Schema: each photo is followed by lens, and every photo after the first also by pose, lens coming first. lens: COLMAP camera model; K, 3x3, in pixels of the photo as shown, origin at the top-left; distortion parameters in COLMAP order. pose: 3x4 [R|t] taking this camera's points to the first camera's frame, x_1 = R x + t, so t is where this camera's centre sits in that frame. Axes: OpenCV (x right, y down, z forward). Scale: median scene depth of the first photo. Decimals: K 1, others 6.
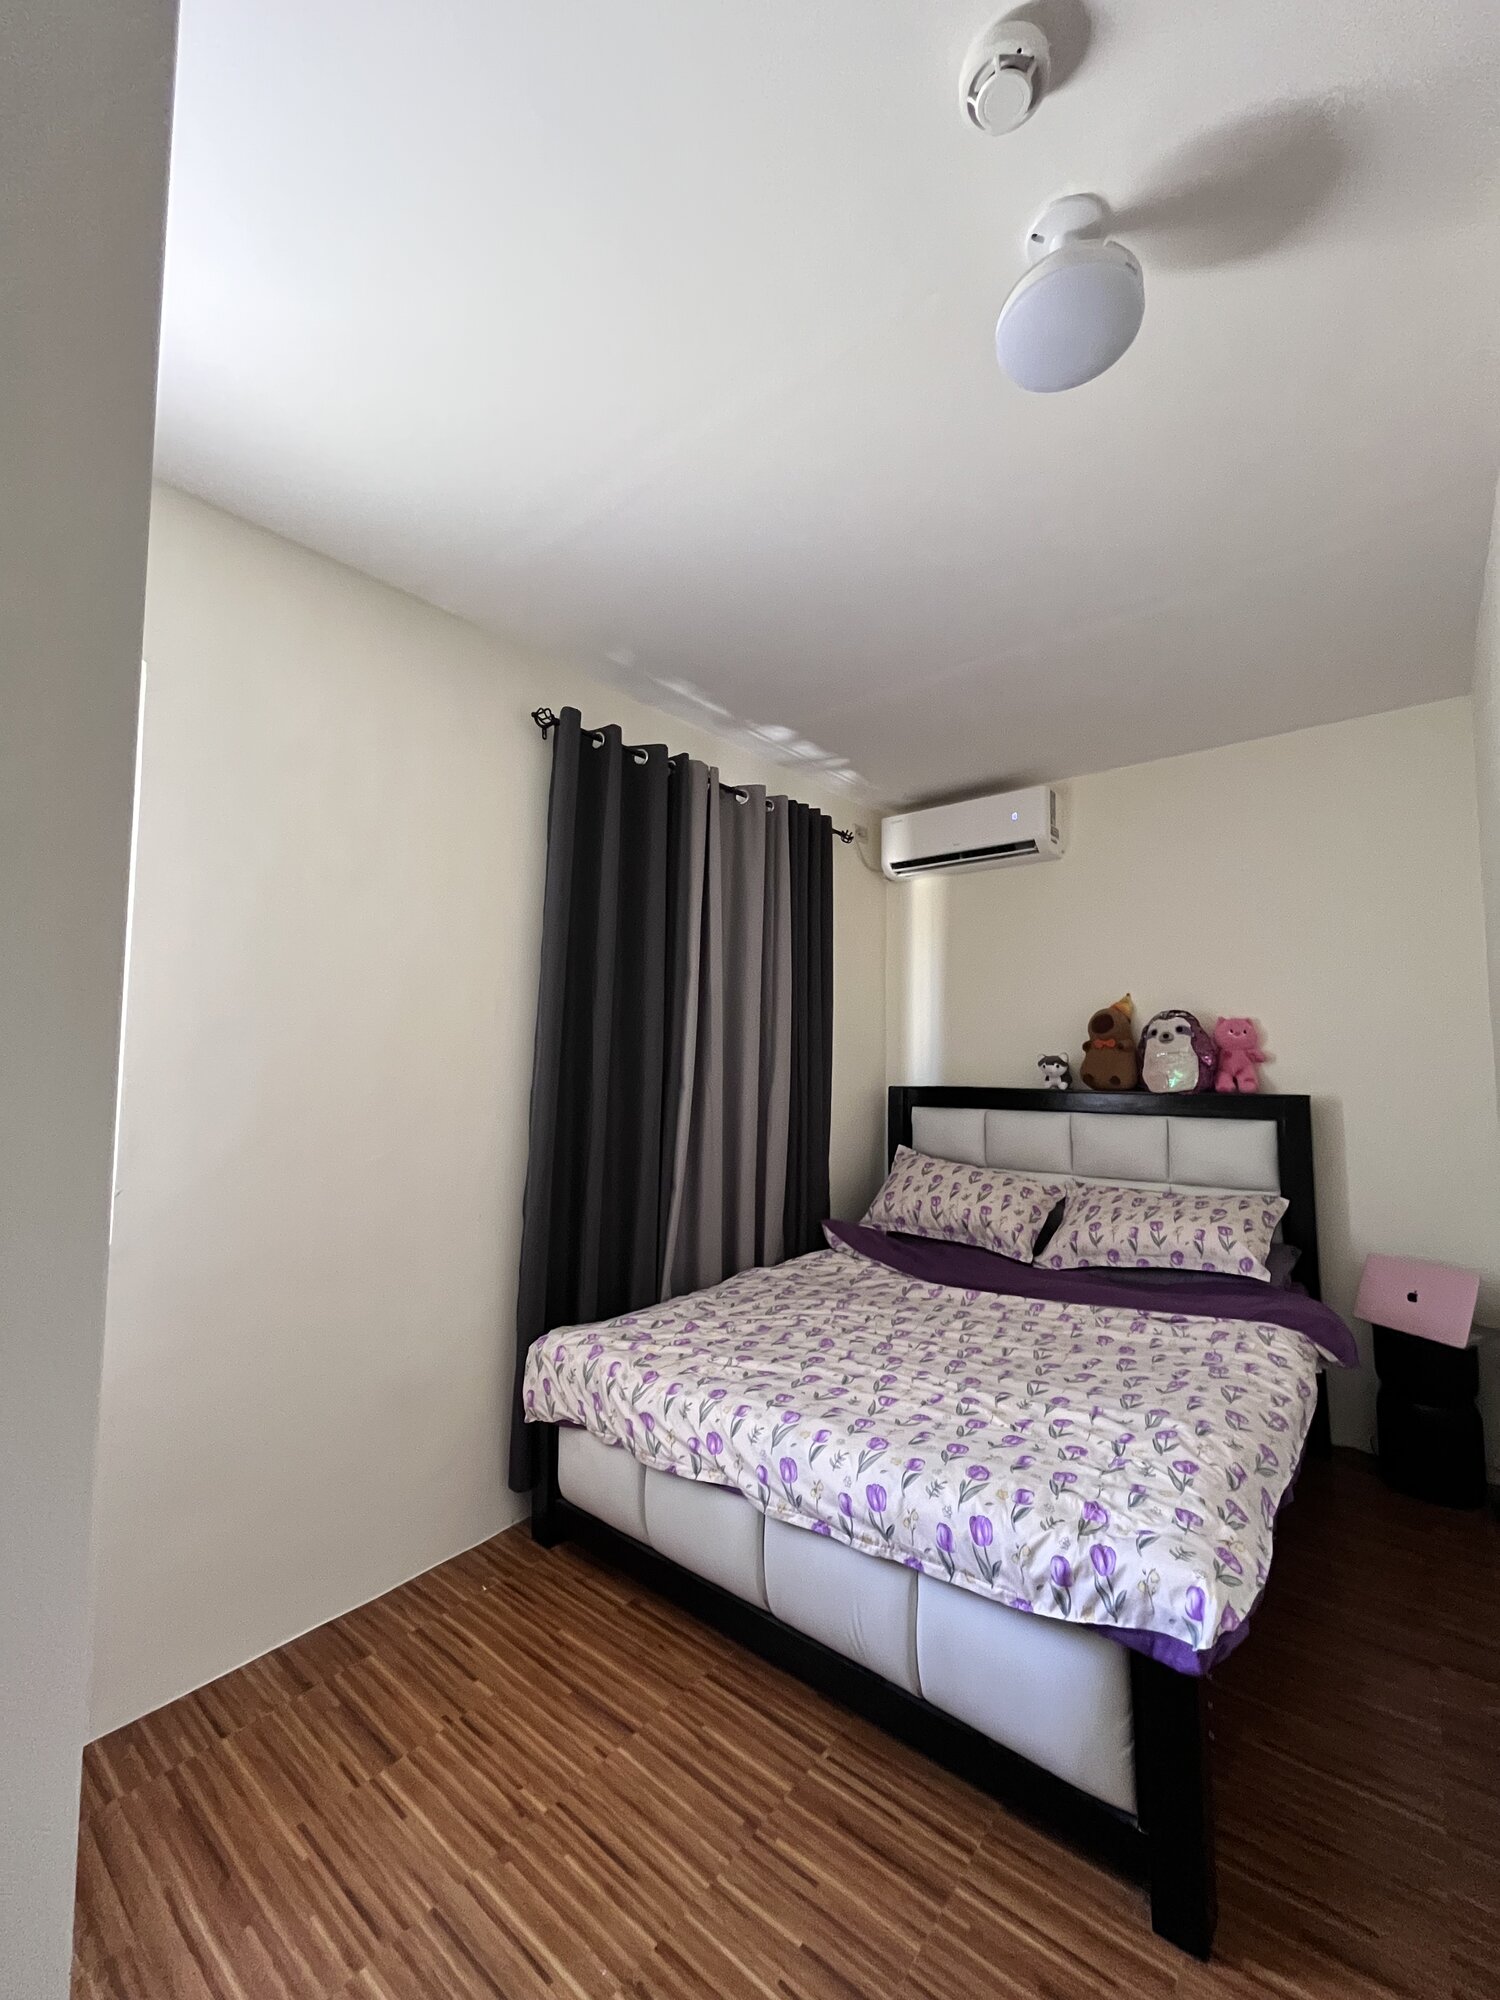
lens RADIAL K [[812.9, 0, 750.0], [0, 812.9, 1000.0], [0, 0, 1]] dist [0.000332, -0.000164]
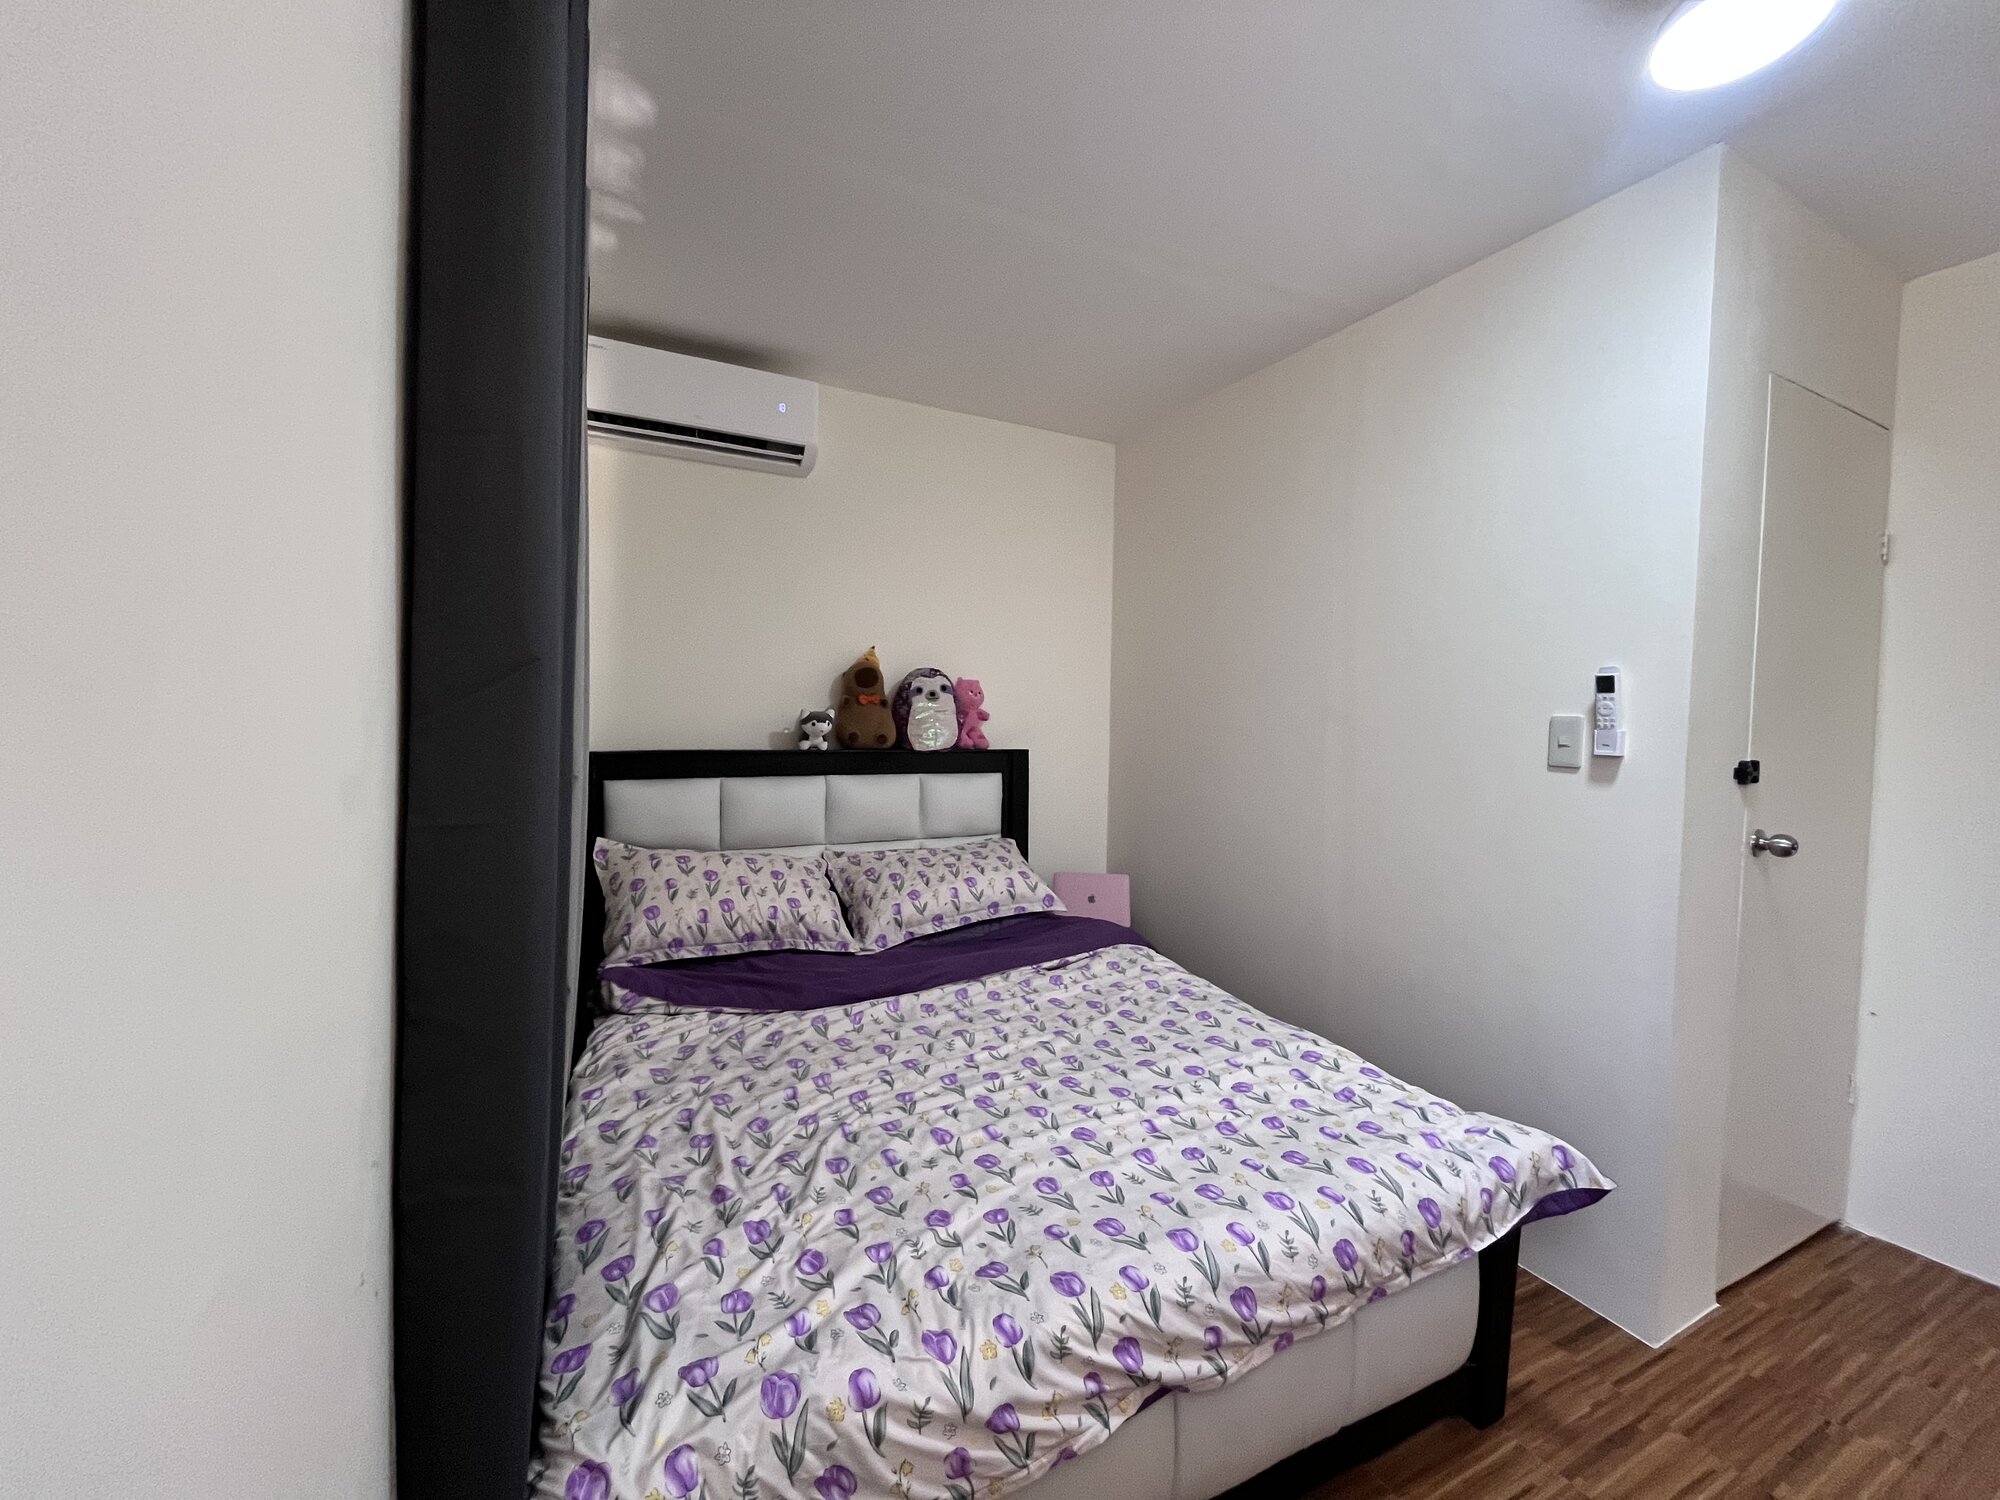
lens RADIAL K [[812.9, 0, 1000.0], [0, 812.9, 750.0], [0, 0, 1]] dist [0.000332, -0.000164]
pose [[0.403011, -0.036921, 0.914450, -0.423638], [-0.086071, 0.993228, 0.078034, 0.031476], [-0.911139, -0.110156, 0.397104, 0.598492]]
